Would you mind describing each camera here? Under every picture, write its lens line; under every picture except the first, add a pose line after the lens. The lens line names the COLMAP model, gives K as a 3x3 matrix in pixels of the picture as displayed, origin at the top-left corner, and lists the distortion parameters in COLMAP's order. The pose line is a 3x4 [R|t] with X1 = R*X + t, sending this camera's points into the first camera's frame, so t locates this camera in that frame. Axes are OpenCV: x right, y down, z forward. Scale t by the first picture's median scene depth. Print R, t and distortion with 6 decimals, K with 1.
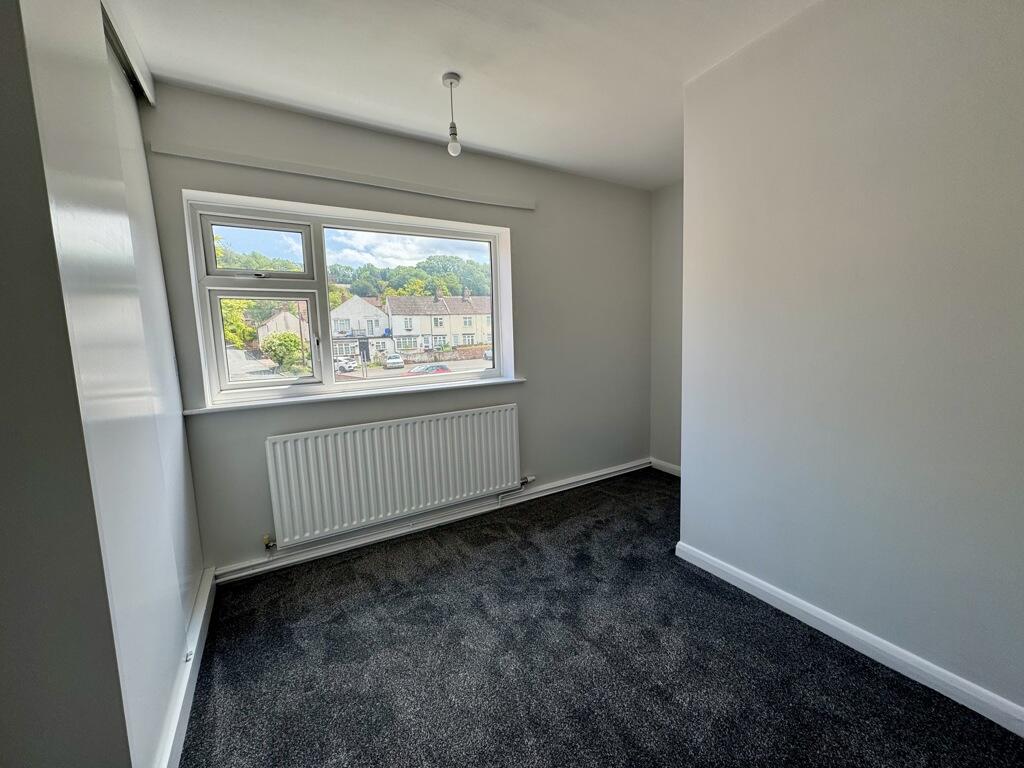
lens RADIAL K [[409.5, 0, 513.4], [0, 409.5, 387.1], [0, 0, 1]] dist [0.011092, 0.000599]
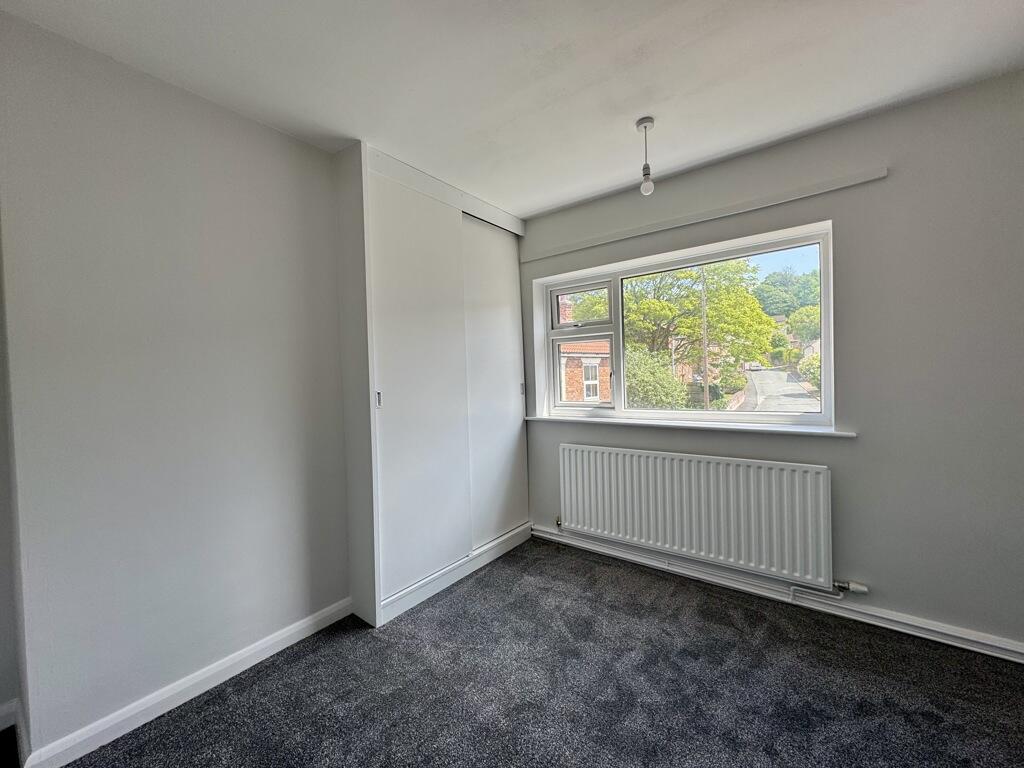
lens RADIAL K [[409.5, 0, 514.1], [0, 409.5, 393.2], [0, 0, 1]] dist [0.011092, 0.000599]
pose [[0.385402, 0.064417, -0.920498, 0.457426], [-0.098678, 0.994717, 0.028295, -0.053680], [0.917457, 0.079928, 0.389722, 0.238923]]
